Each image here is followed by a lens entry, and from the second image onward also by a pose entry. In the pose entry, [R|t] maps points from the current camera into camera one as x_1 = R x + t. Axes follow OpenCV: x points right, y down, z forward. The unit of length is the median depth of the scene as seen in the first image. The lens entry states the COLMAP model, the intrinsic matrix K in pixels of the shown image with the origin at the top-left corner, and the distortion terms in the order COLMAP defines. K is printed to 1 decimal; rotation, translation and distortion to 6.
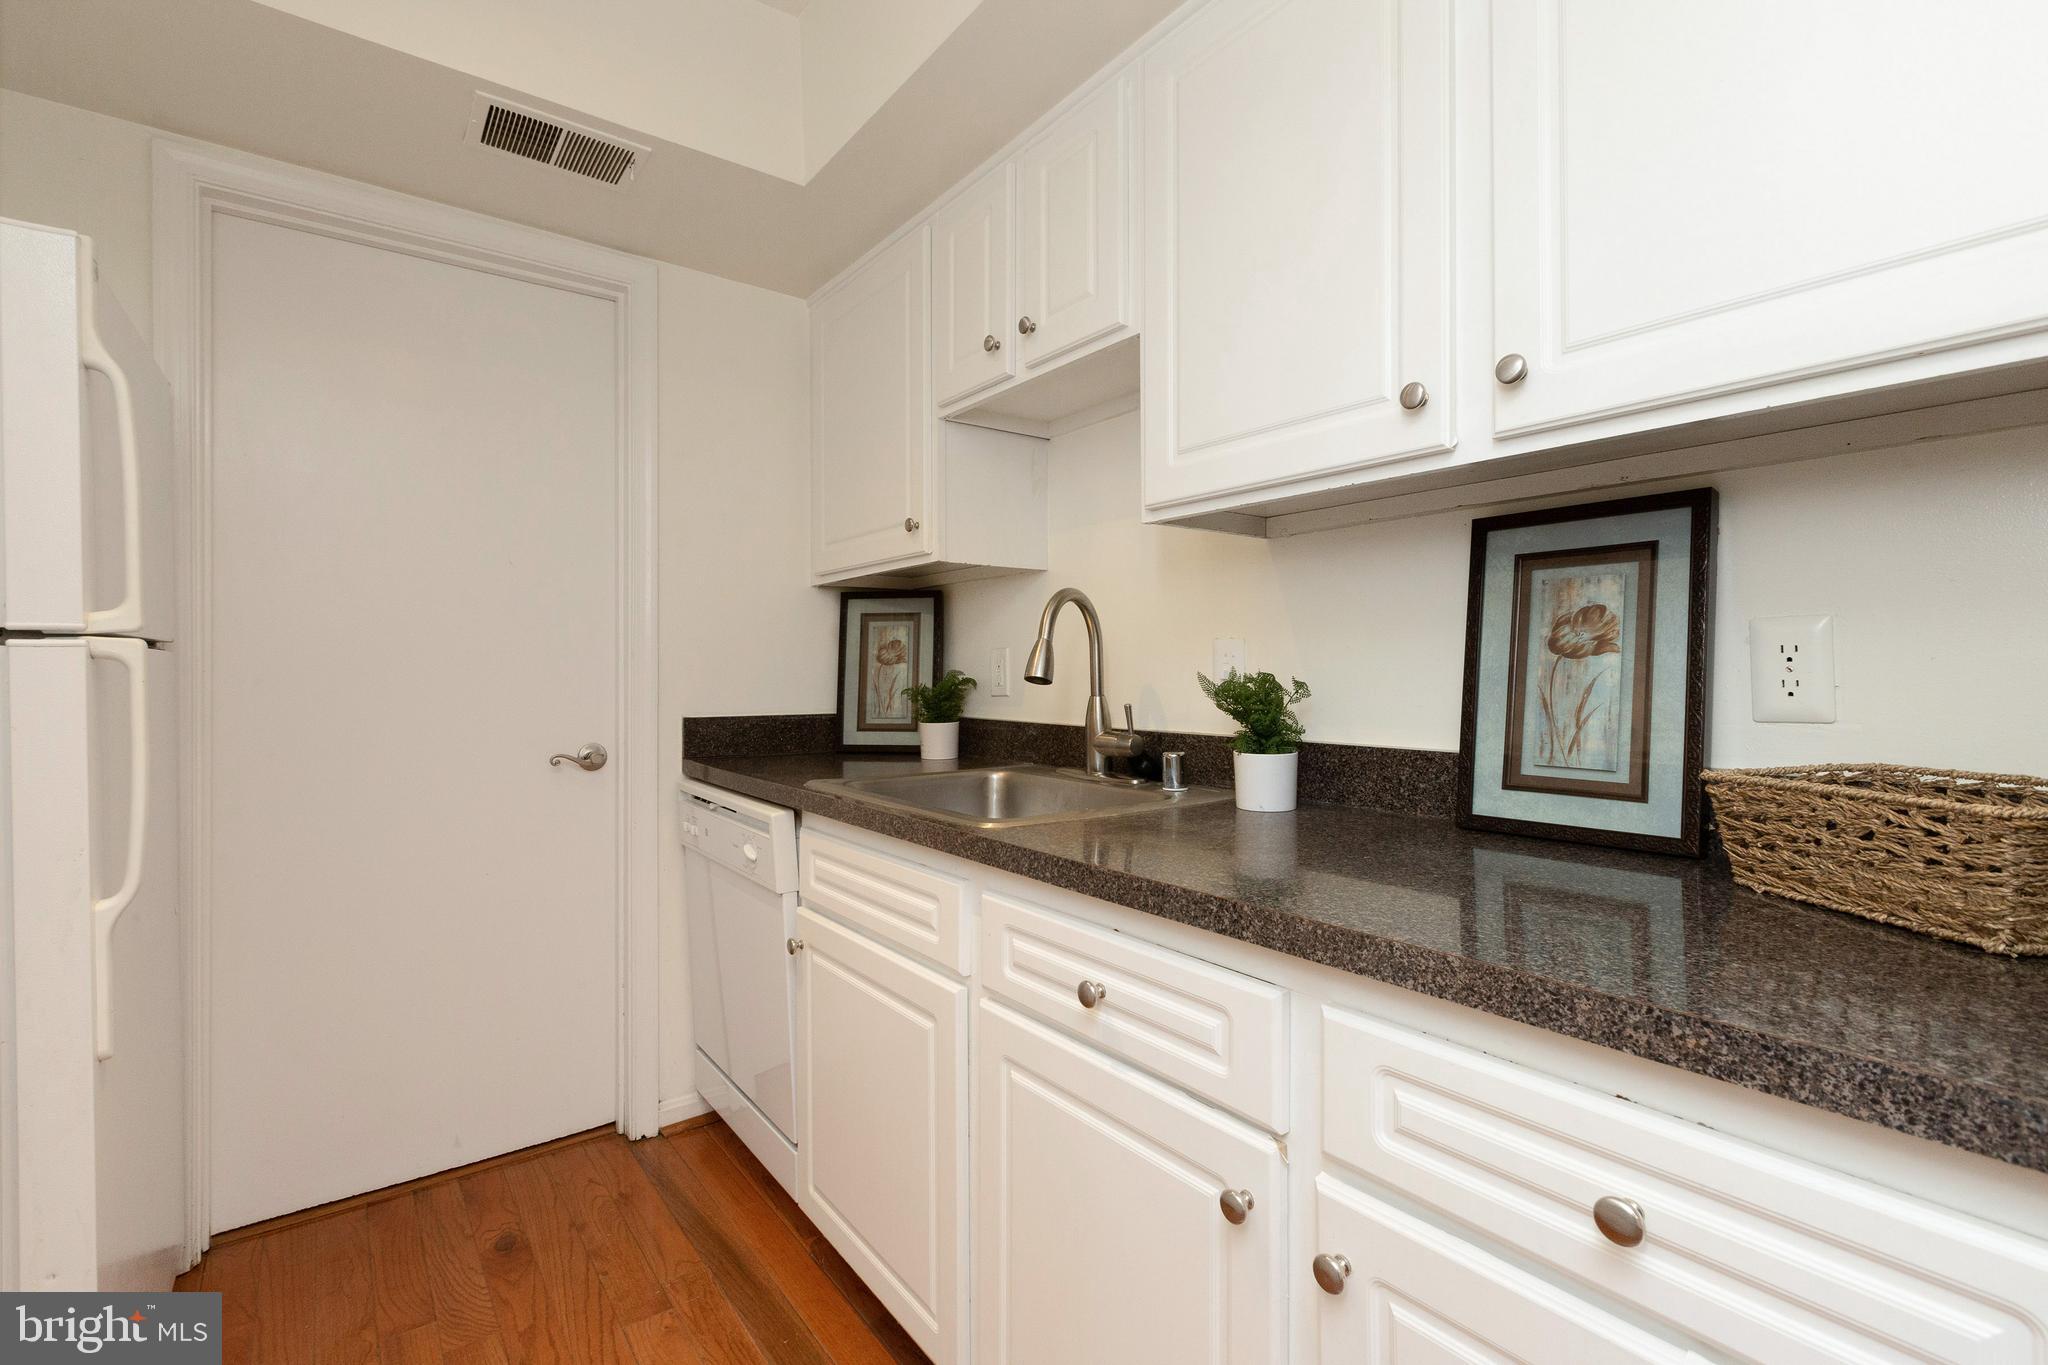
lens RADIAL K [[916.3, 0, 1027.4], [0, 916.3, 667.6], [0, 0, 1]] dist [0.007682, -0.006065]
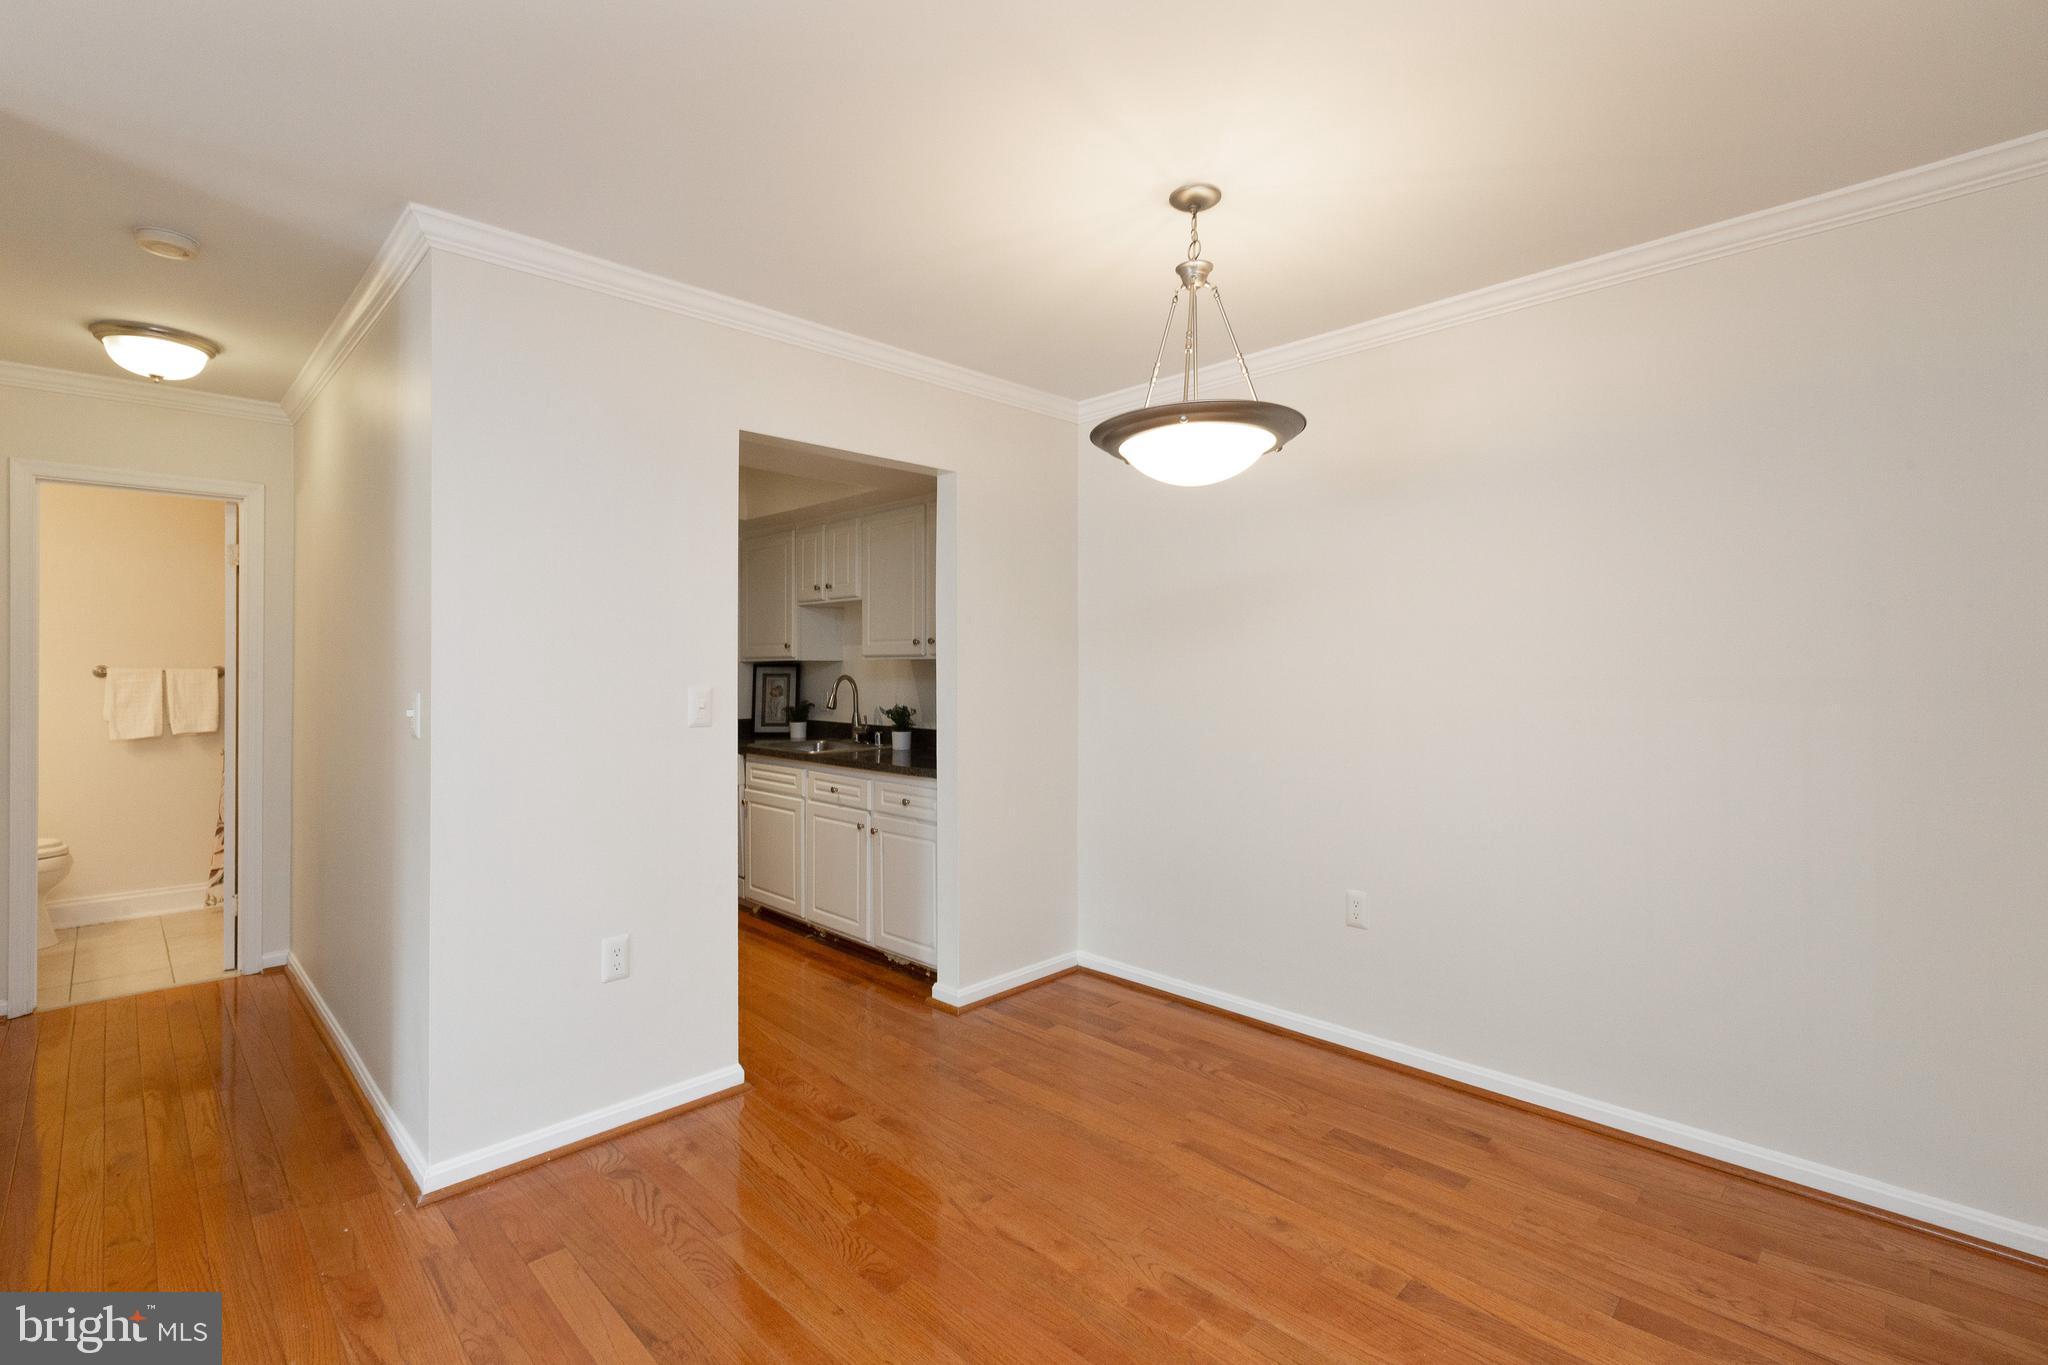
lens RADIAL K [[919.9, 0, 995.6], [0, 919.9, 661.6], [0, 0, 1]] dist [-0.000801, 0.000037]
pose [[0.994173, 0.003702, 0.107735, 0.224397], [-0.003245, 0.999985, -0.004422, -0.127603], [-0.107750, 0.004047, 0.994170, -2.060566]]
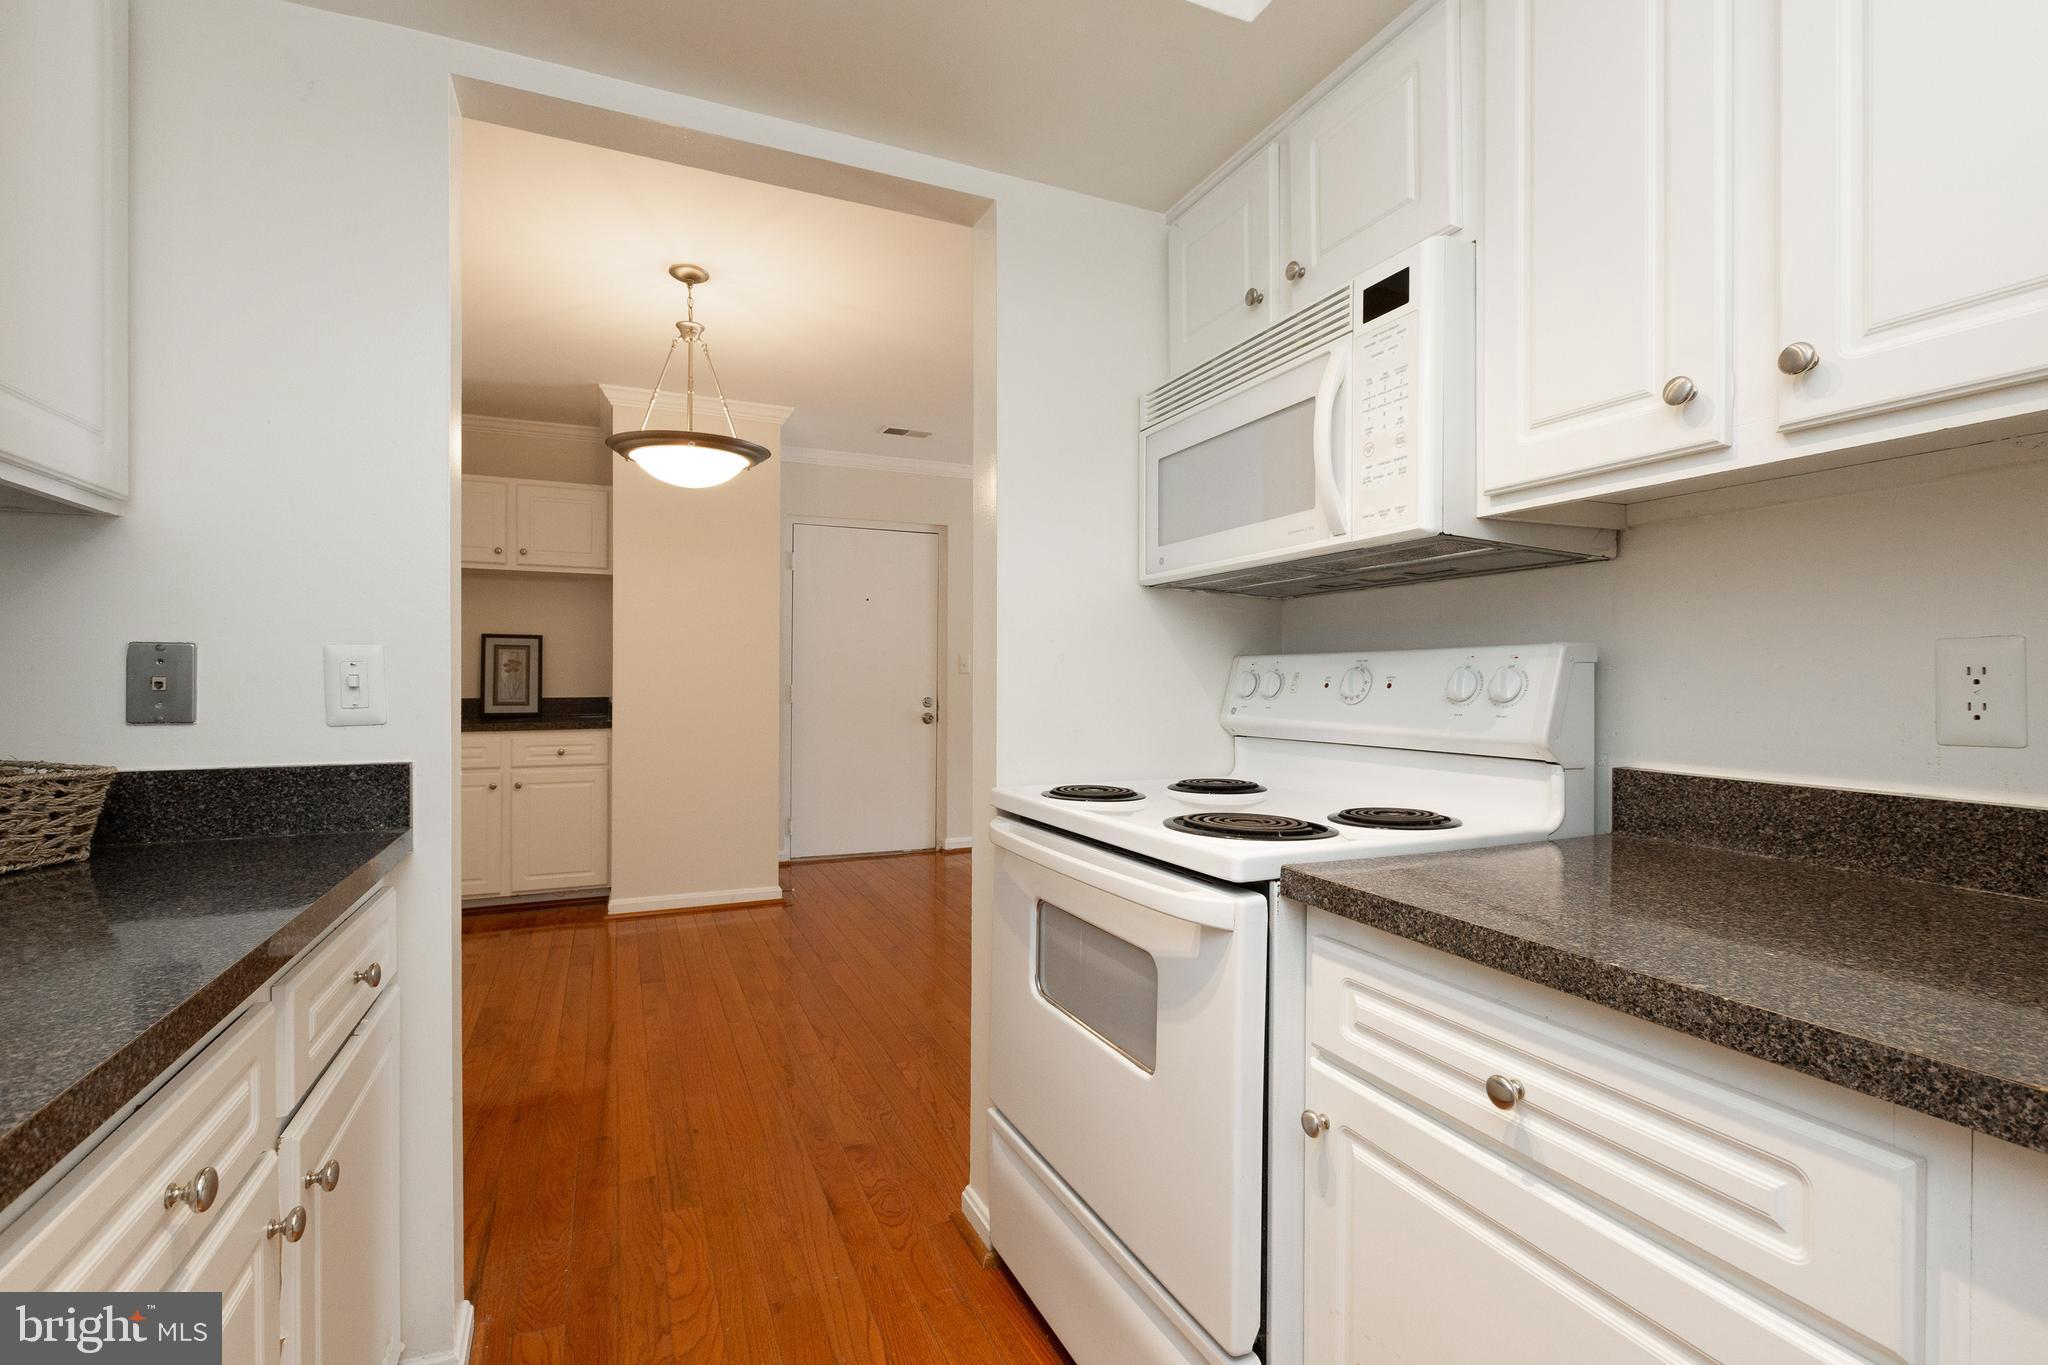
lens RADIAL K [[918.6, 0, 1020.5], [0, 918.6, 678.8], [0, 0, 1]] dist [-0.001730, 0.000478]
pose [[-0.970748, 0.003440, 0.240076, -0.451735], [0.003750, 0.999993, 0.000836, -0.003943], [-0.240071, 0.001712, -0.970754, 1.003858]]
